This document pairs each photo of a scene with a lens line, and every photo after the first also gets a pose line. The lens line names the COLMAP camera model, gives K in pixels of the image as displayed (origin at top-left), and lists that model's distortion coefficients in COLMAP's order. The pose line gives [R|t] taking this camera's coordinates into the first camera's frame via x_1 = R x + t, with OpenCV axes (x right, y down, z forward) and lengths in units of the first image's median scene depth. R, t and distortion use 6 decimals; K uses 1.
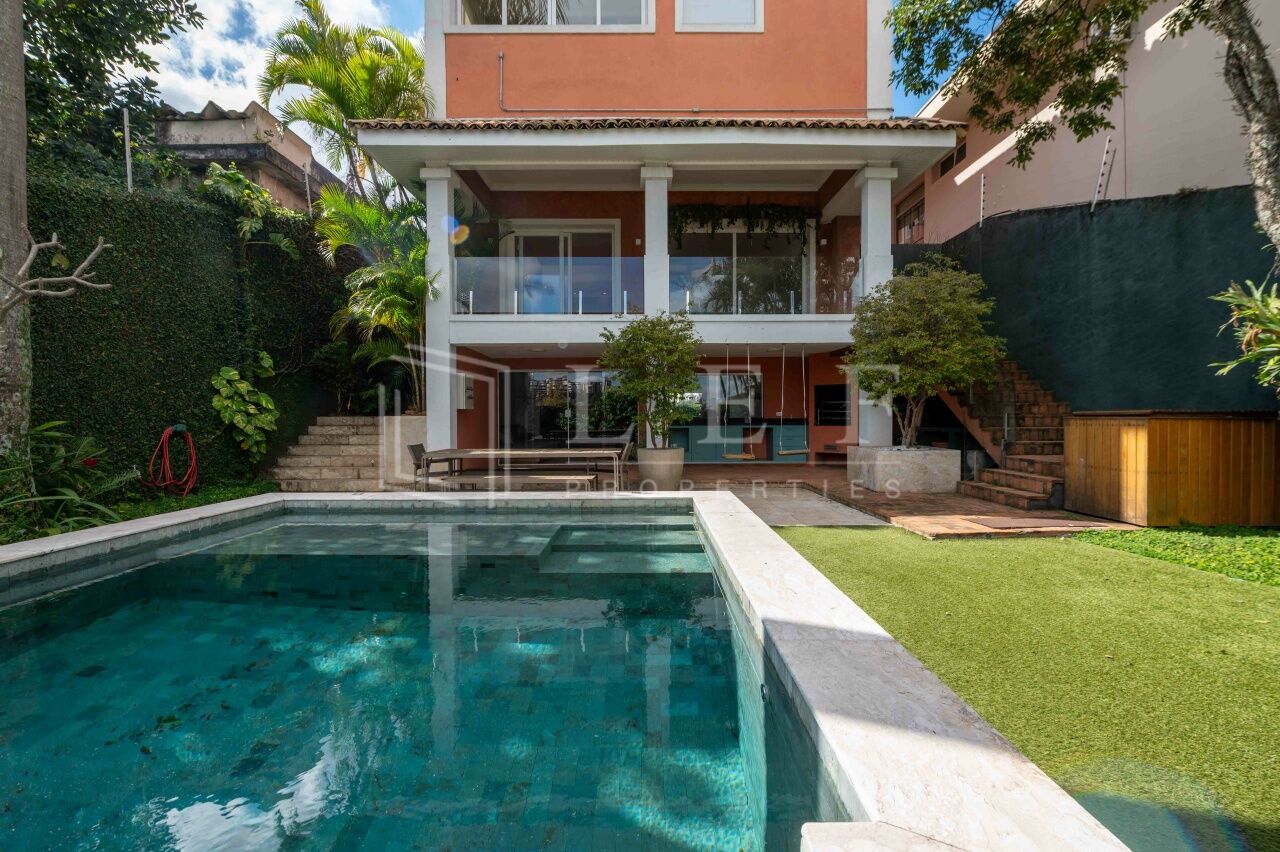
lens RADIAL K [[551.1, 0, 644.9], [0, 551.1, 423.9], [0, 0, 1]] dist [-0.005372, -0.002566]
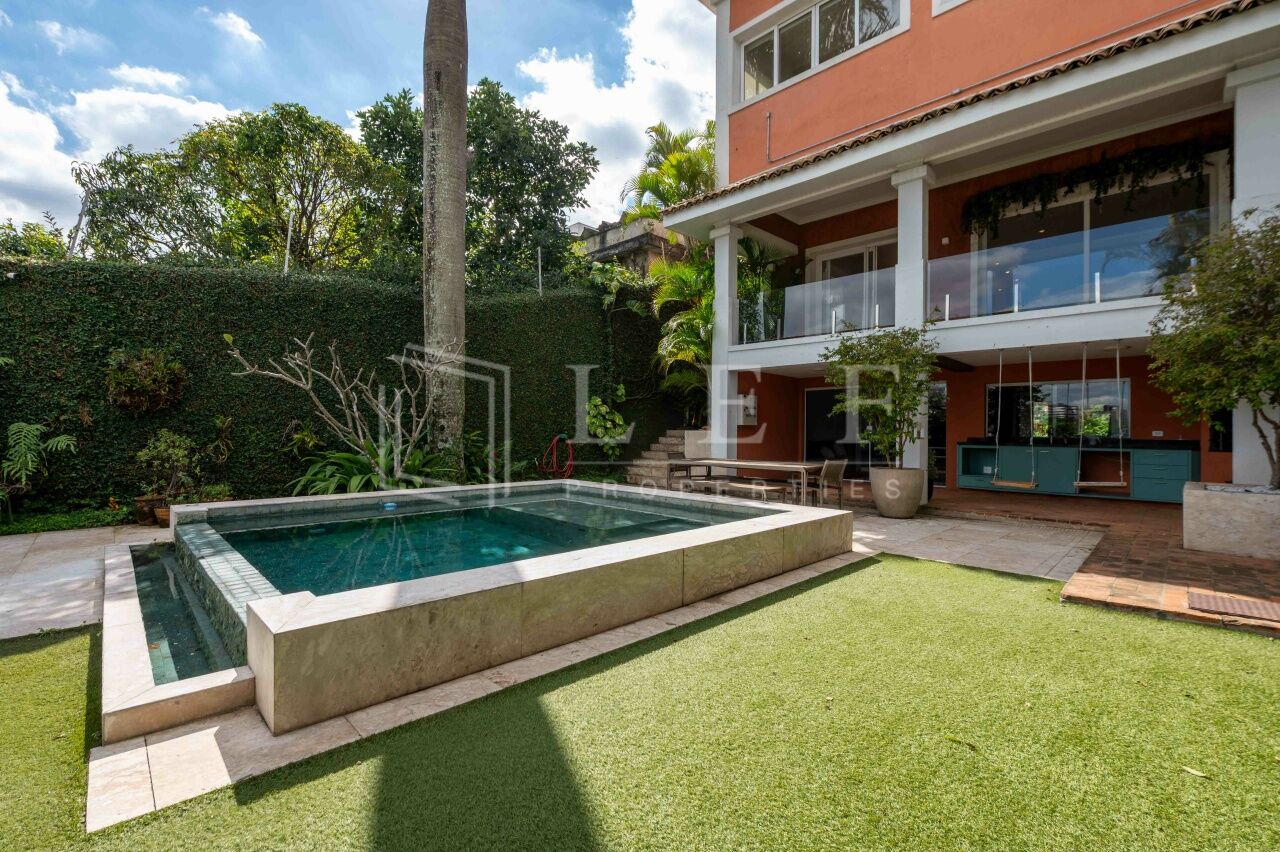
lens RADIAL K [[551.1, 0, 644.9], [0, 551.1, 423.9], [0, 0, 1]] dist [-0.005372, -0.002566]
pose [[0.708420, 0.004202, -0.705779, 0.368071], [-0.021966, 0.999629, -0.016096, -0.006493], [0.705450, 0.026906, 0.708249, 0.027813]]
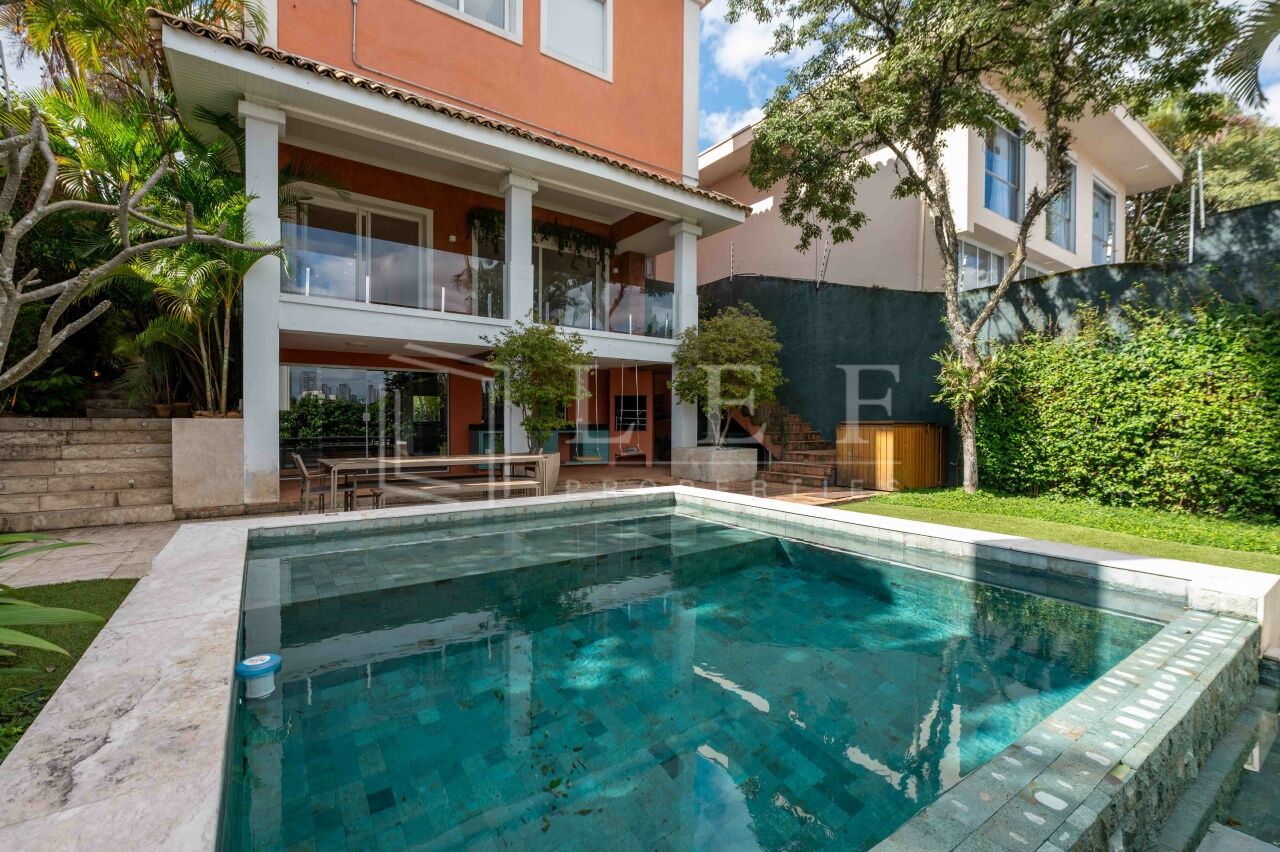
lens RADIAL K [[551.1, 0, 644.9], [0, 551.1, 423.9], [0, 0, 1]] dist [-0.005372, -0.002566]
pose [[0.816750, 0.006118, 0.576959, -0.385613], [-0.000596, 0.999952, -0.009758, 0.000298], [-0.576991, 0.007626, 0.816715, 0.040158]]
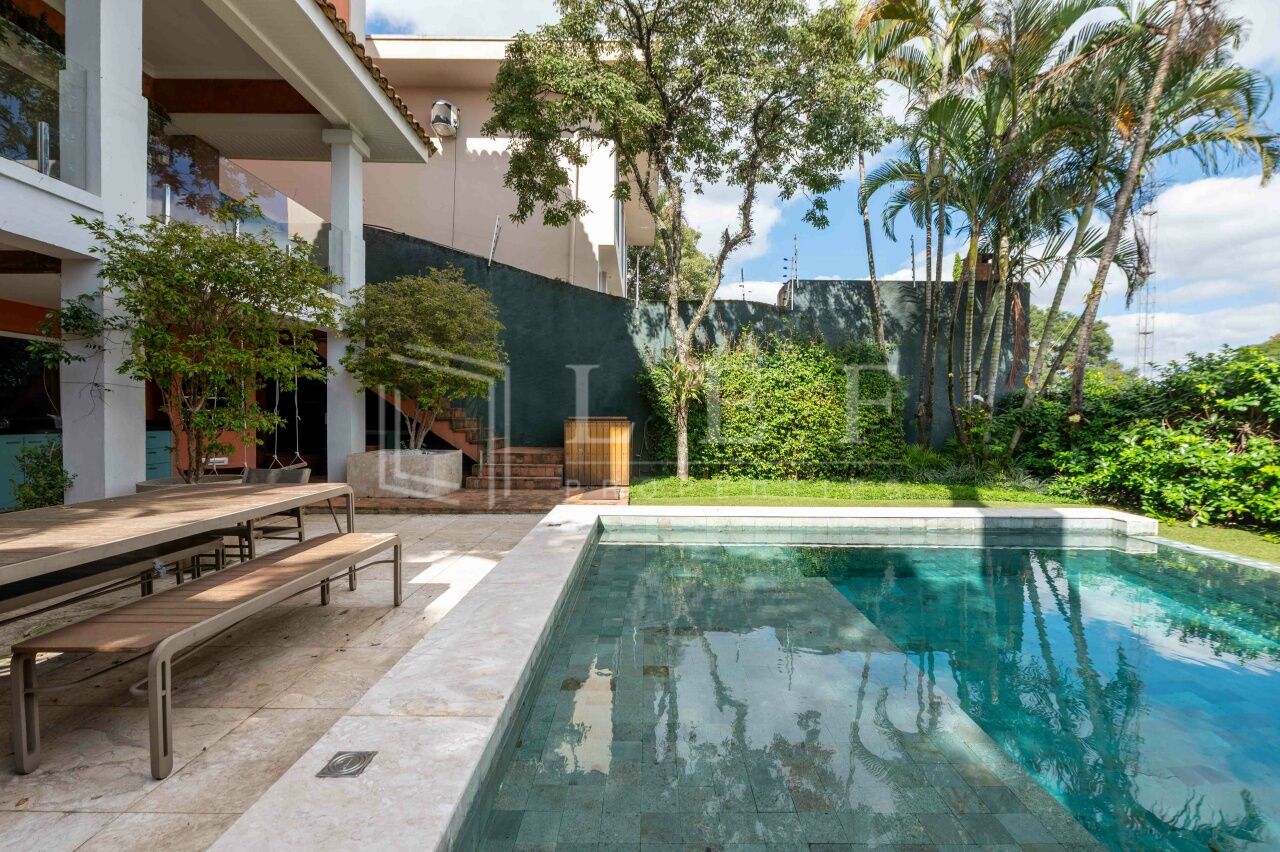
lens RADIAL K [[551.1, 0, 644.9], [0, 551.1, 423.9], [0, 0, 1]] dist [-0.005372, -0.002566]
pose [[0.006399, -0.005963, 0.999962, -0.464039], [0.007317, 0.999956, 0.005916, -0.007524], [-0.999953, 0.007278, 0.006443, 0.543404]]
